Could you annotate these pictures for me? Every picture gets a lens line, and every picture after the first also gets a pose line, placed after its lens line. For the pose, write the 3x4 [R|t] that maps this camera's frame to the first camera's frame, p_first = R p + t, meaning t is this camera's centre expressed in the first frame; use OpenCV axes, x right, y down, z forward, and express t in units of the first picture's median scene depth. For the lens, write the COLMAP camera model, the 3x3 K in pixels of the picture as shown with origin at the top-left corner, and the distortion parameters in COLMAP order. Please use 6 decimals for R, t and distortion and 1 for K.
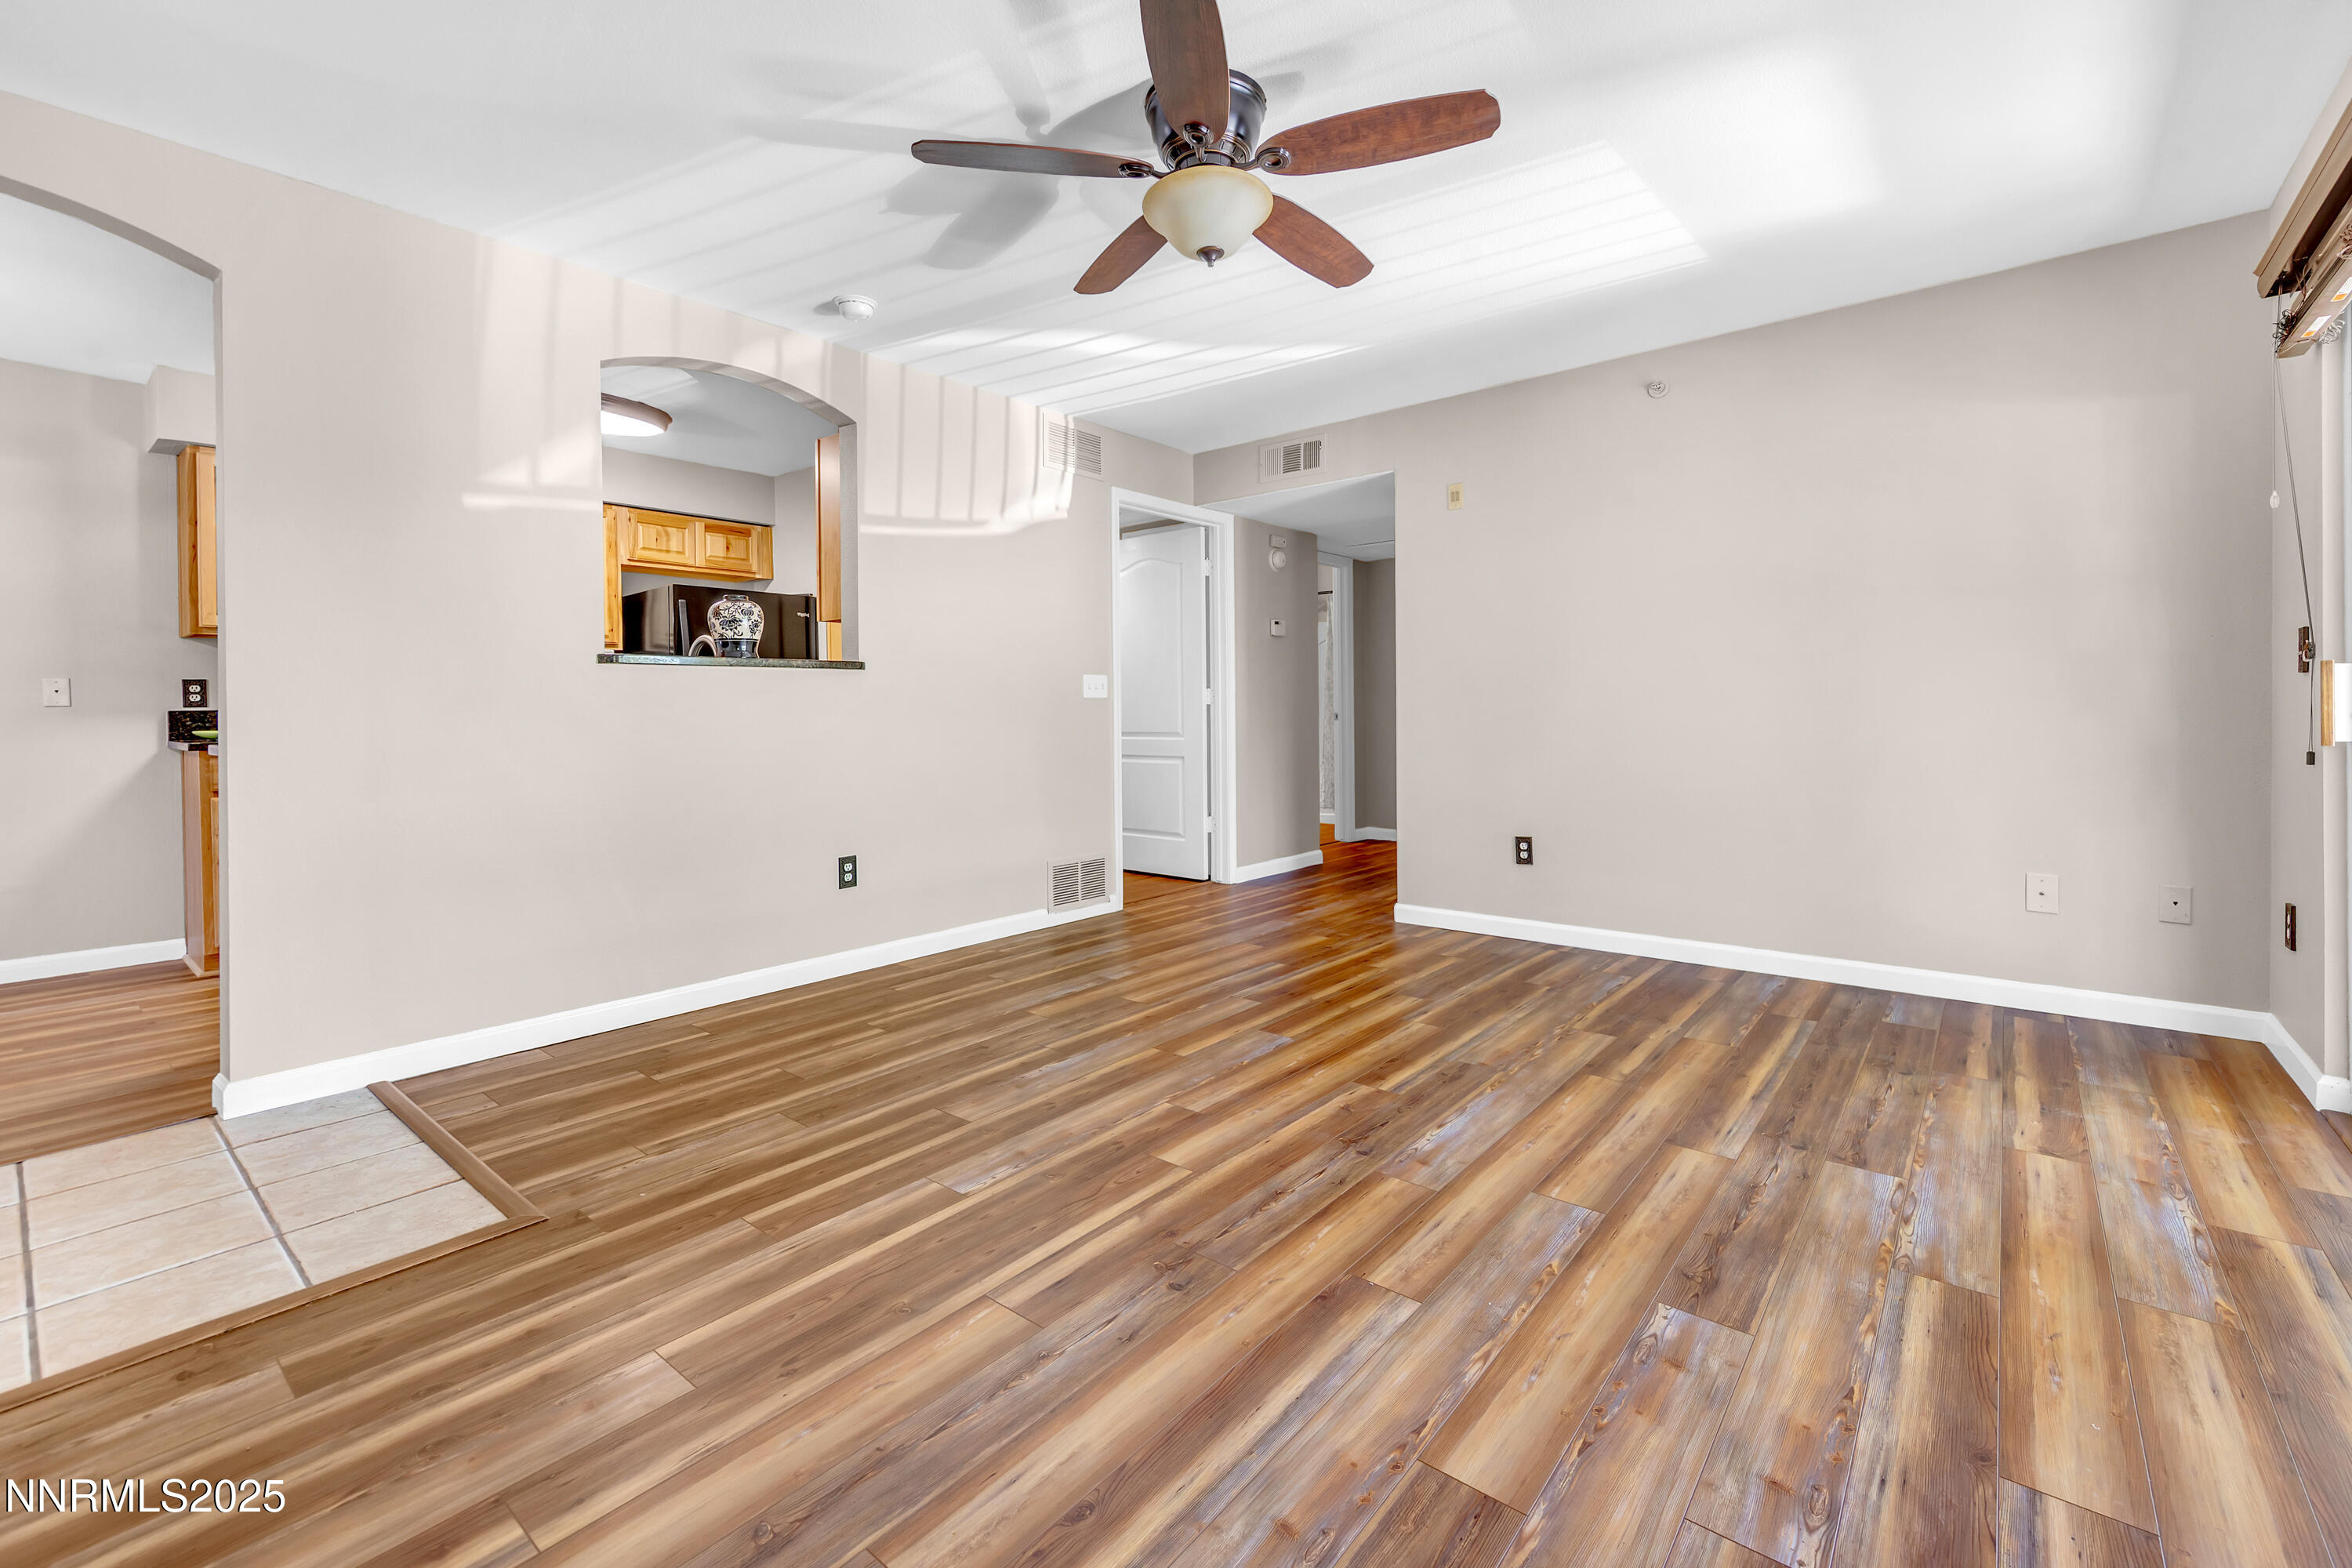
lens RADIAL K [[1010.8, 0, 1183.5], [0, 1010.8, 728.1], [0, 0, 1]] dist [0.004967, -0.001147]
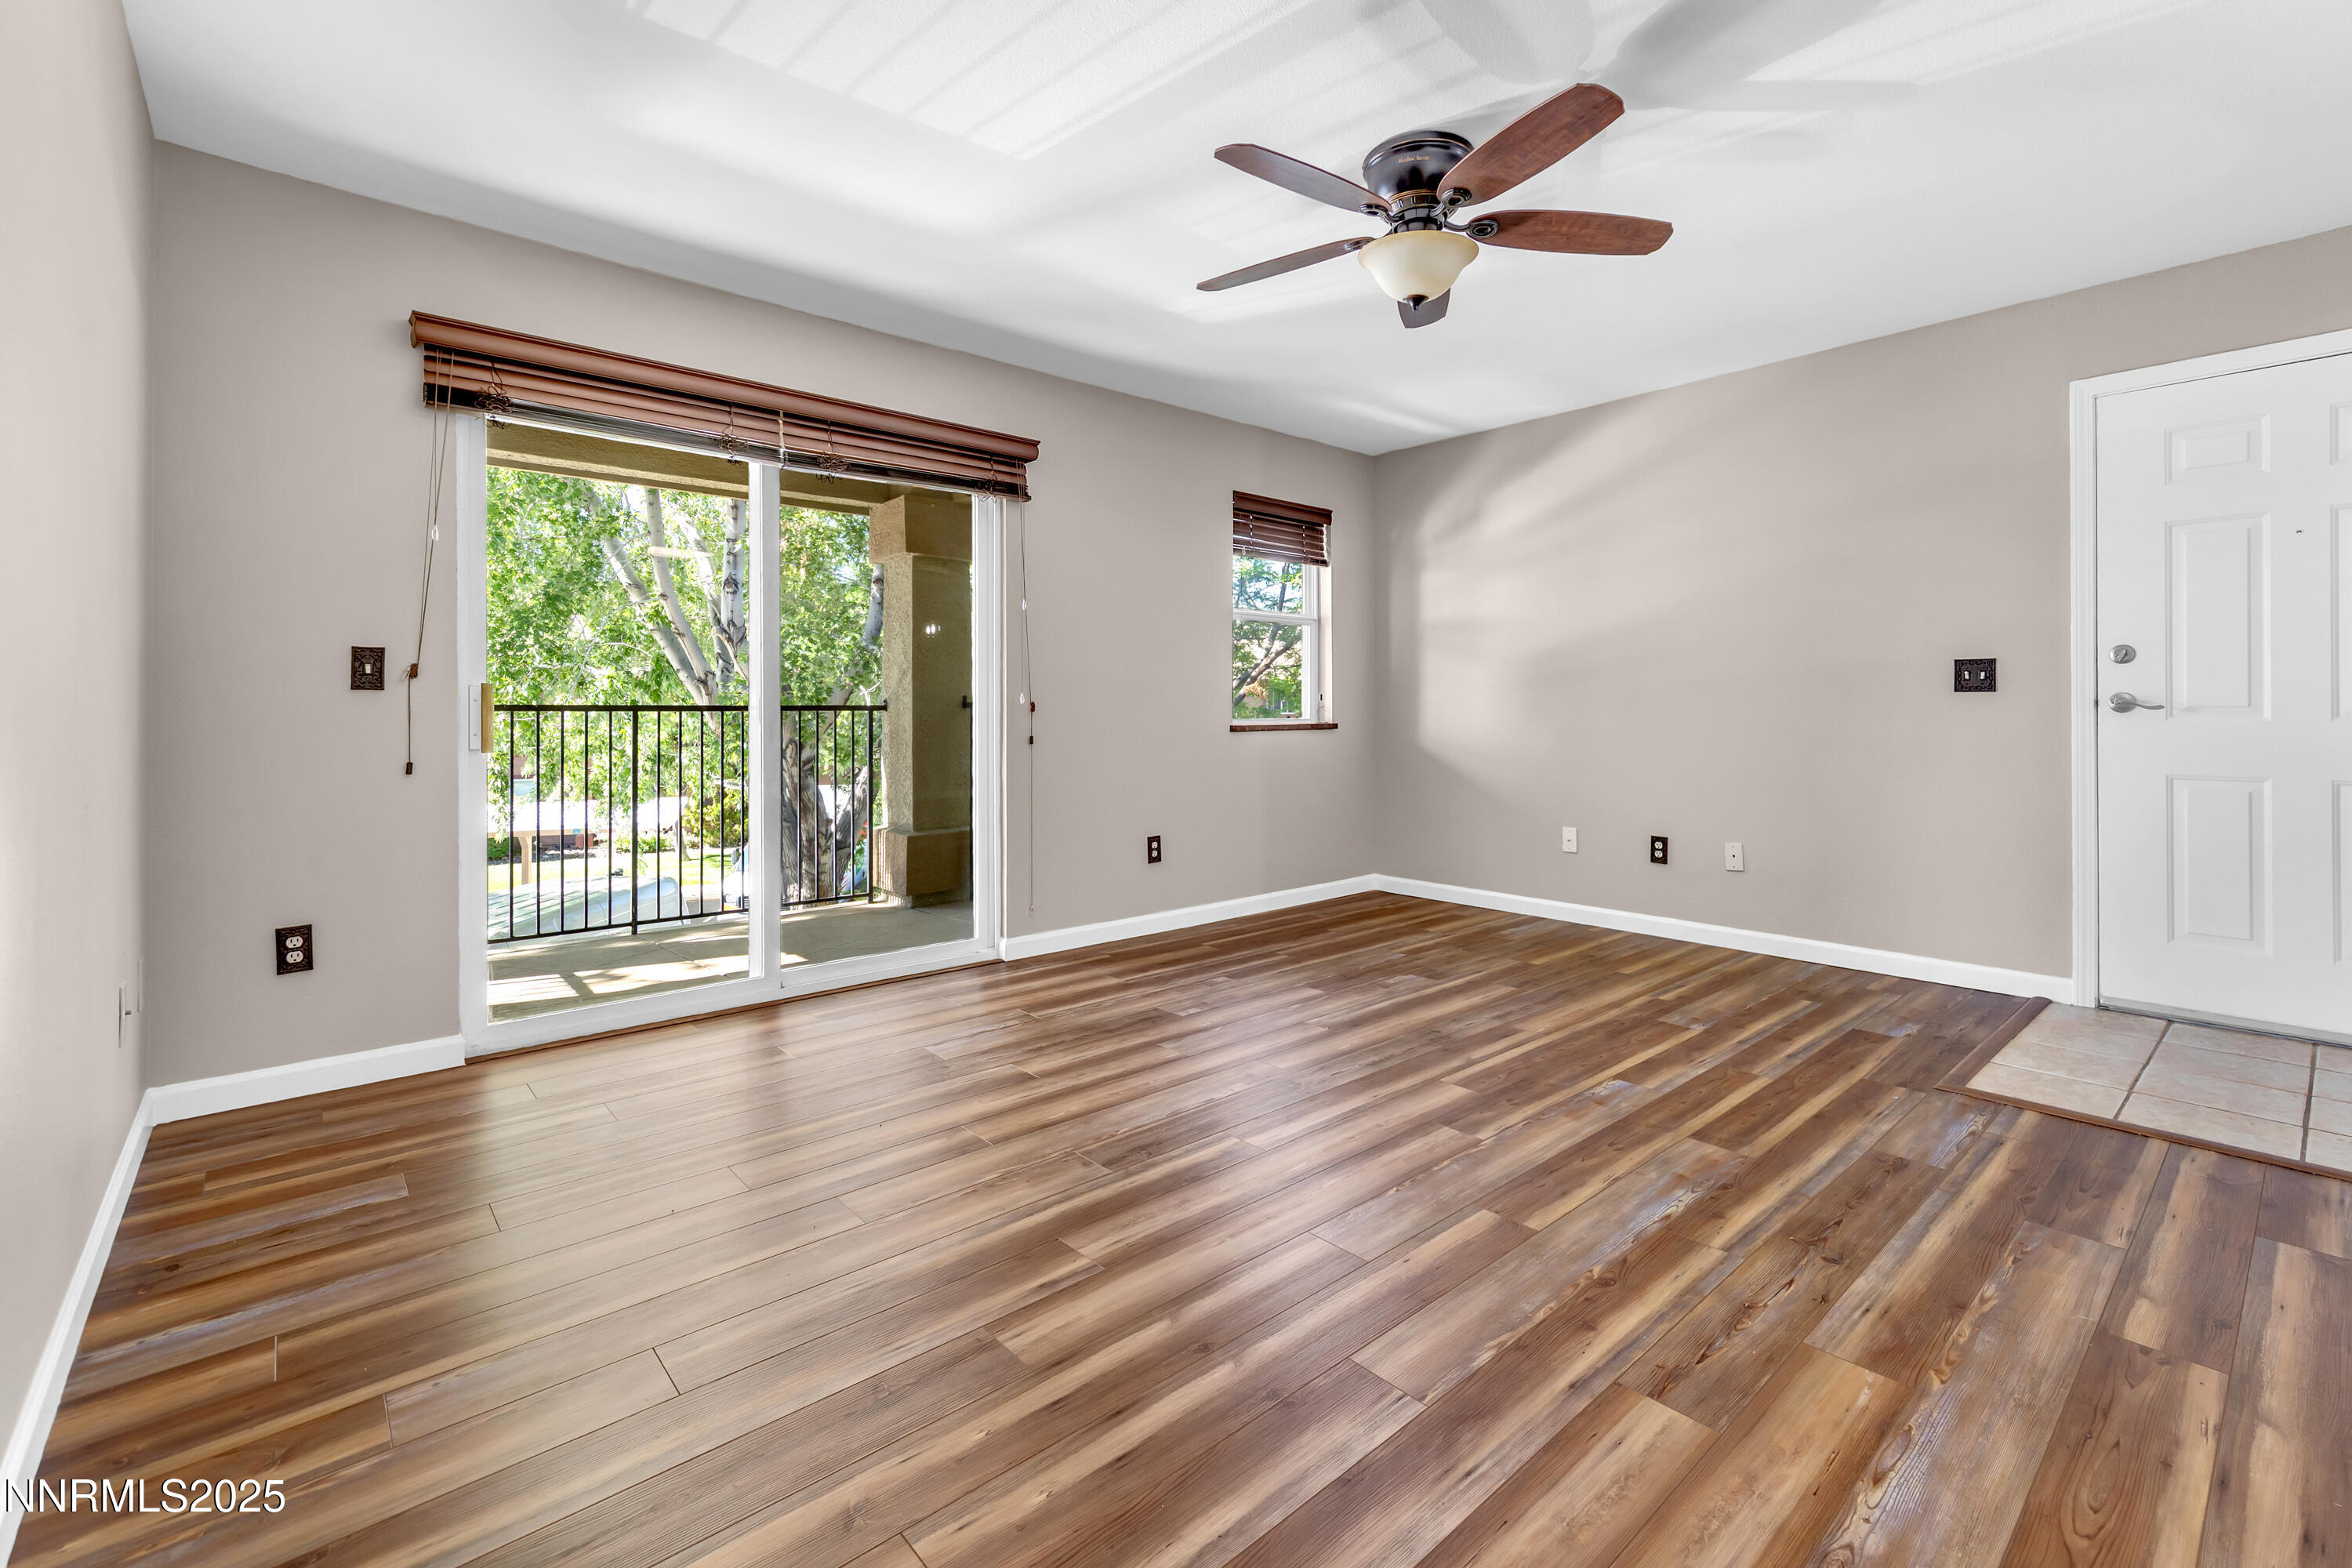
lens RADIAL K [[1010.8, 0, 1212.2], [0, 1010.8, 714.7], [0, 0, 1]] dist [0.004967, -0.001147]
pose [[-0.991623, 0.014926, 0.128298, 0.101316], [0.016738, 0.999775, 0.013057, -0.027102], [-0.128074, 0.015095, -0.991650, 1.922170]]
